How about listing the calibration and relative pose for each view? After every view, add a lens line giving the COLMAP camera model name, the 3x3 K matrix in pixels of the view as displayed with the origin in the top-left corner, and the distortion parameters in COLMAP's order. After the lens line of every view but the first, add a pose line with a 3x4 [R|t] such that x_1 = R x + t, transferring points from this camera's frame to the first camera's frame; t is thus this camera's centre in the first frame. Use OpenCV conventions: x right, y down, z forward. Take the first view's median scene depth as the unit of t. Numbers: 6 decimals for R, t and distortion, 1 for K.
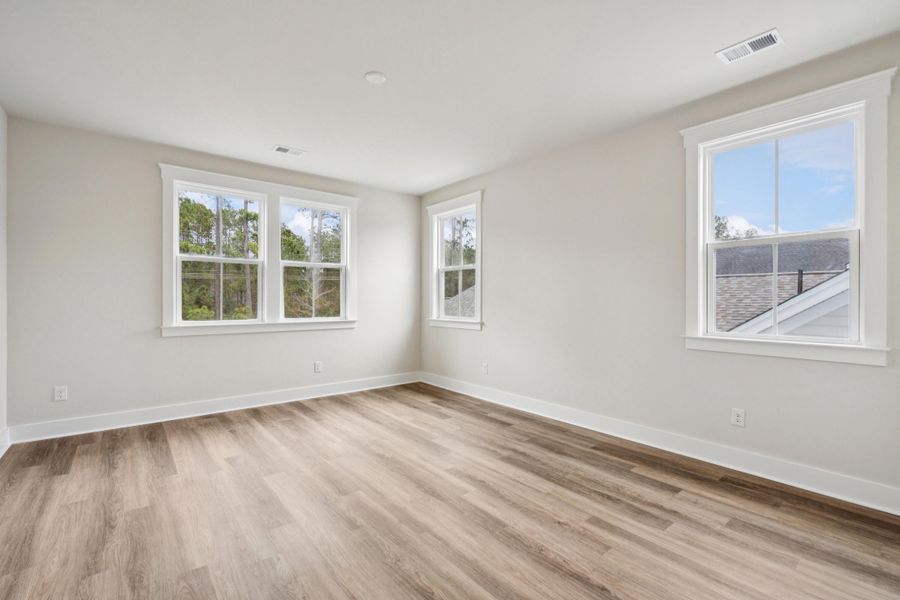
lens RADIAL K [[403.5, 0, 451.5], [0, 403.5, 299.6], [0, 0, 1]] dist [-0.005473, 0.000563]
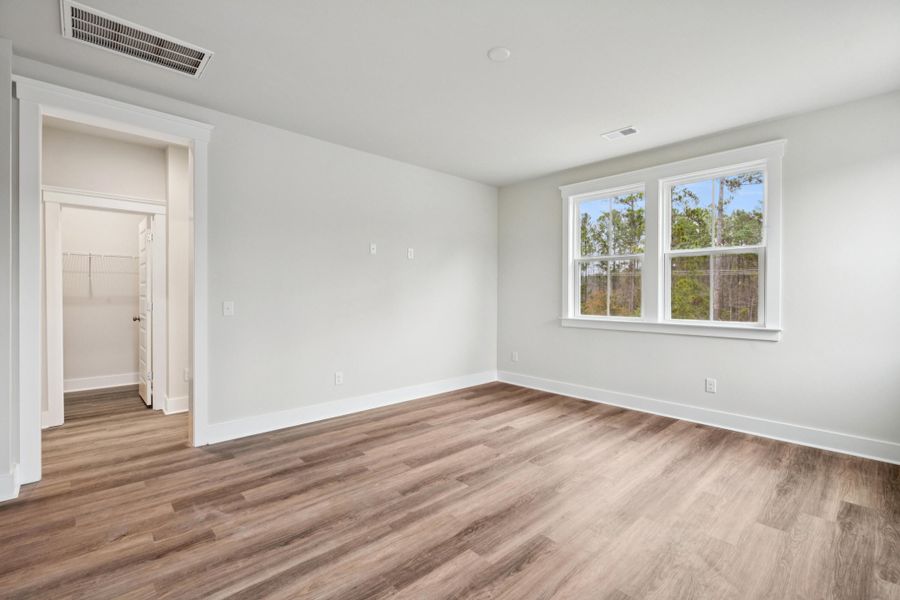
lens RADIAL K [[402.8, 0, 445.1], [0, 402.8, 299.4], [0, 0, 1]] dist [0.000487, 0.000089]
pose [[0.058460, 0.010251, -0.998237, 0.490338], [-0.004868, 0.999938, 0.009984, -0.001245], [0.998278, 0.004276, 0.058506, 0.561039]]
